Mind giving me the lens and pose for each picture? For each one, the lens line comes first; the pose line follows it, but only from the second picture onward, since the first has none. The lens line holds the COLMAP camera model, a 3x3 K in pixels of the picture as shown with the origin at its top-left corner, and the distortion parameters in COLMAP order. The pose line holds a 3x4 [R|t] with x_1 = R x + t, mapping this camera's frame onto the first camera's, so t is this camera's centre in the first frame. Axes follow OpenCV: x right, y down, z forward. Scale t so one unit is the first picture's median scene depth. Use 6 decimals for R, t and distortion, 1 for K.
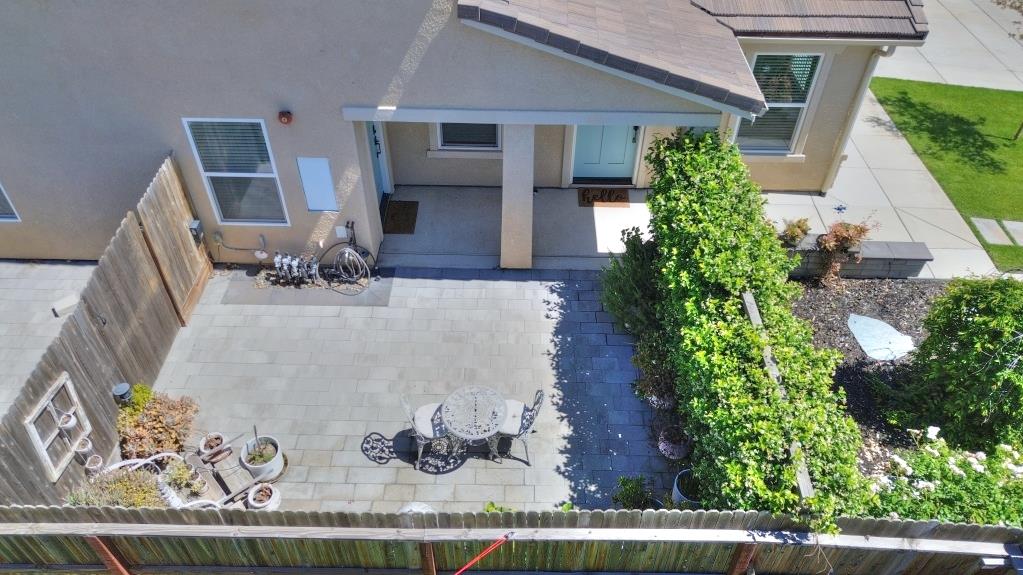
lens RADIAL K [[723.1, 0, 511.5], [0, 723.1, 287.5], [0, 0, 1]] dist [0.066307, -0.069611]
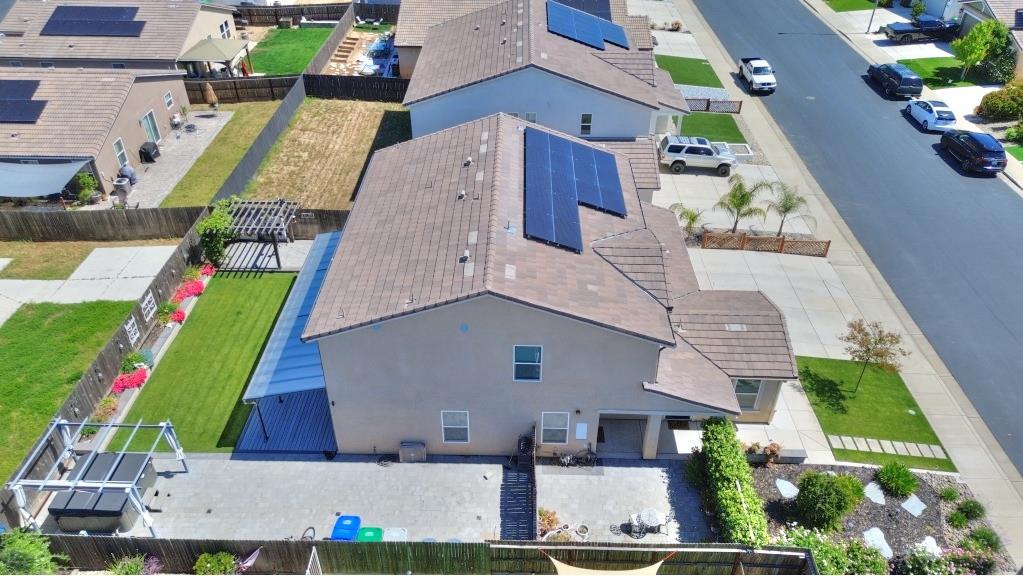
lens RADIAL K [[723.1, 0, 511.5], [0, 723.1, 288.0], [0, 0, 1]] dist [0.066307, -0.069611]
pose [[0.999992, -0.001066, -0.003842, -0.556809], [0.000555, 0.991414, -0.130761, -0.344125], [0.003948, 0.130758, 0.991406, -1.952079]]
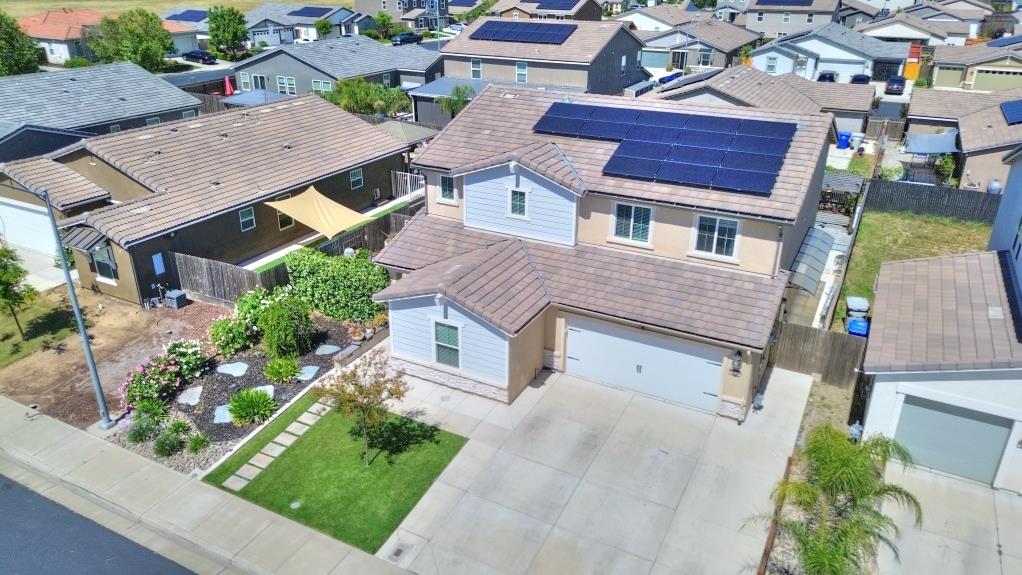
lens RADIAL K [[722.3, 0, 511.0], [0, 722.3, 287.5], [0, 0, 1]] dist [0.066307, -0.069611]
pose [[-0.452754, 0.356543, -0.817246, 2.549833], [-0.619264, 0.533701, 0.575912, -2.251752], [0.641502, 0.766838, -0.020841, 1.436573]]
